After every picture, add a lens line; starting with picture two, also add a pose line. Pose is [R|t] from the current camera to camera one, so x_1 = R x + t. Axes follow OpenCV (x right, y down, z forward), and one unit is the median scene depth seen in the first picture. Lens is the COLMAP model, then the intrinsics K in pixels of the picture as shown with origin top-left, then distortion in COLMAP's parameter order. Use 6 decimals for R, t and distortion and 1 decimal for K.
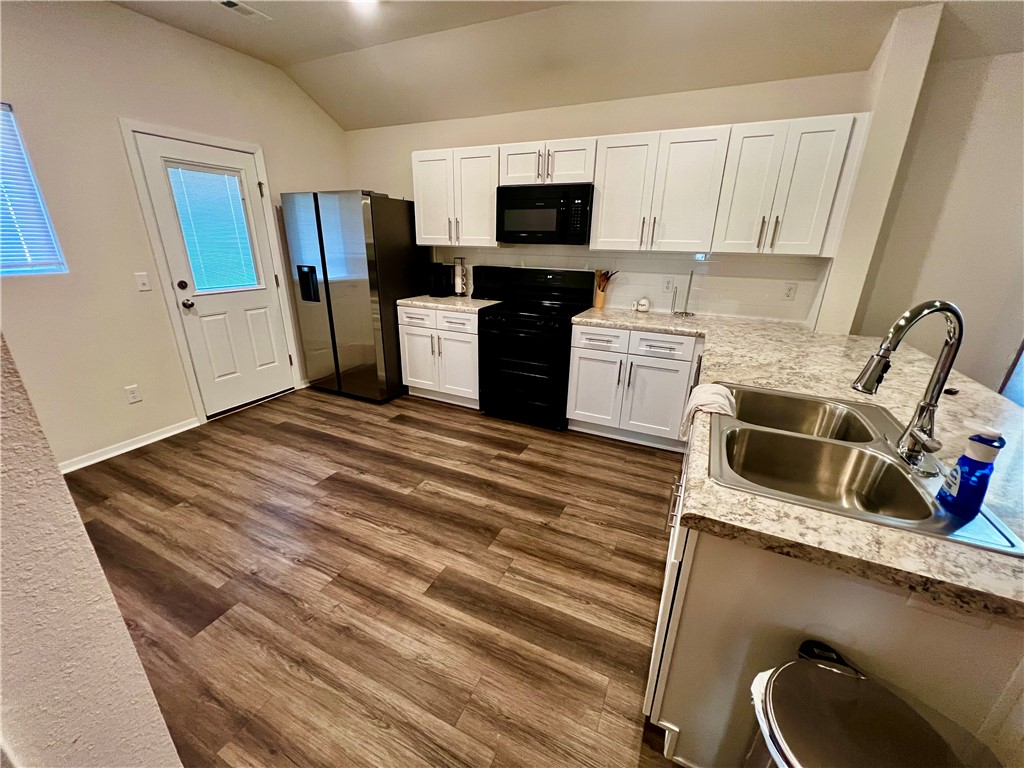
lens RADIAL K [[408.7, 0, 505.4], [0, 408.7, 383.7], [0, 0, 1]] dist [-0.003001, -0.000376]
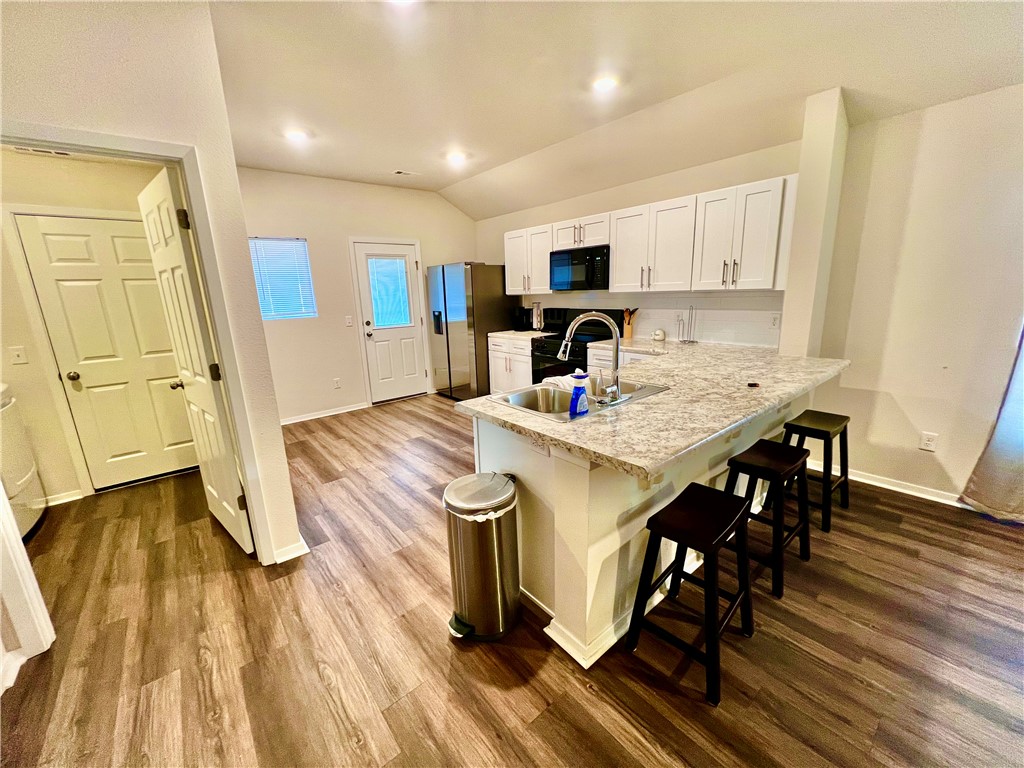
lens RADIAL K [[408.7, 0, 507.8], [0, 408.7, 384.7], [0, 0, 1]] dist [-0.003001, -0.000376]
pose [[0.905773, 0.049392, -0.420875, 0.468824], [-0.095209, 0.991512, -0.088543, 0.108487], [0.412929, 0.120271, 0.902787, -0.274687]]
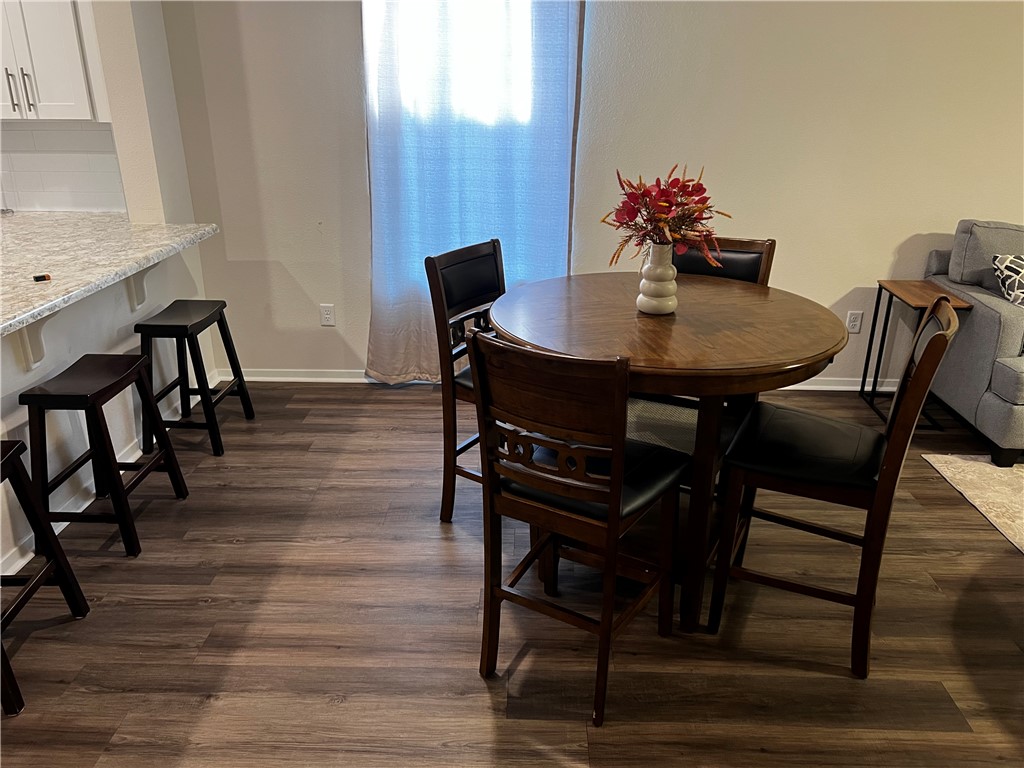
lens RADIAL K [[768.8, 0, 513.1], [0, 768.8, 378.1], [0, 0, 1]] dist [0.048481, -0.046586]
pose [[0.910165, -0.156392, 0.383591, 0.678431], [0.145493, 0.987689, 0.057467, 0.145823], [-0.387856, 0.003505, 0.921713, -0.489664]]
